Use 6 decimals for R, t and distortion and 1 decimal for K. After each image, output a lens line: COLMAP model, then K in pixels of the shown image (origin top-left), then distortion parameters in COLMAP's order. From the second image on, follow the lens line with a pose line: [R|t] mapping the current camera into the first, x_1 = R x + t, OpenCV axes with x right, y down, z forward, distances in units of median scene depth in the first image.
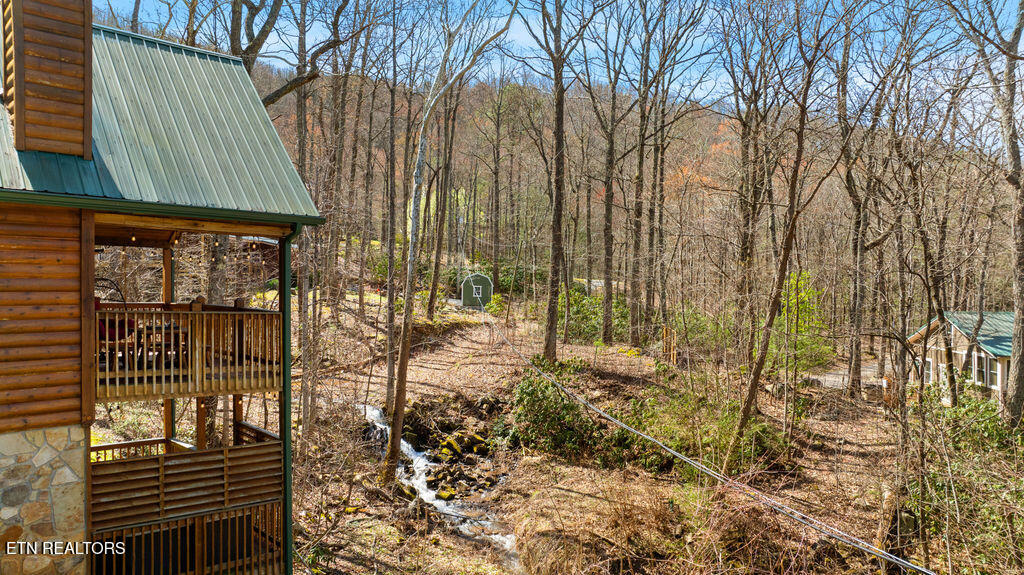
lens RADIAL K [[730.6, 0, 512.0], [0, 730.6, 287.5], [0, 0, 1]] dist [-0.085782, 0.114055]
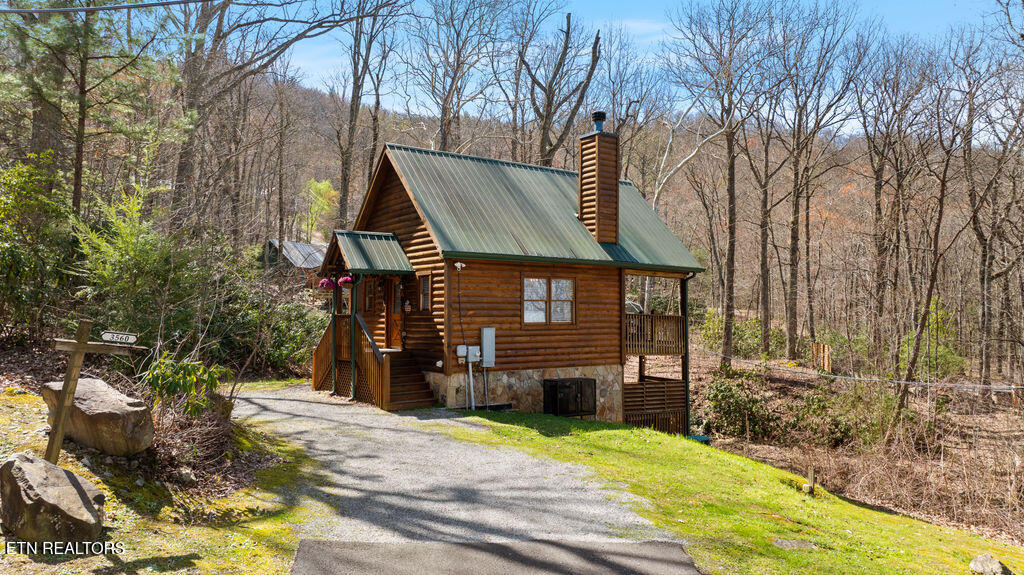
lens RADIAL K [[749.0, 0, 512.2], [0, 749.0, 278.1], [0, 0, 1]] dist [-0.000256, 0.000167]
pose [[0.993716, -0.003821, -0.111867, -0.194315], [-0.002165, 0.998574, -0.053337, 0.014034], [0.111911, 0.053244, 0.992291, -0.388083]]
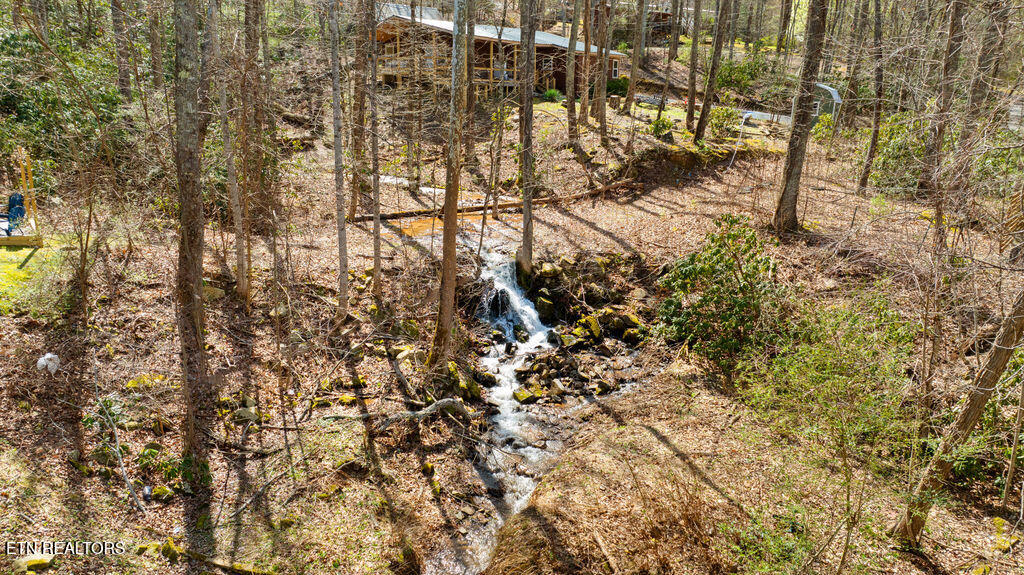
lens RADIAL K [[730.6, 0, 512.0], [0, 730.6, 287.5], [0, 0, 1]] dist [-0.085782, 0.114055]
pose [[0.837645, 0.157667, -0.522965, 0.226911], [-0.019389, 0.965413, 0.260002, -0.011216], [0.545871, -0.207650, 0.811731, 0.350031]]
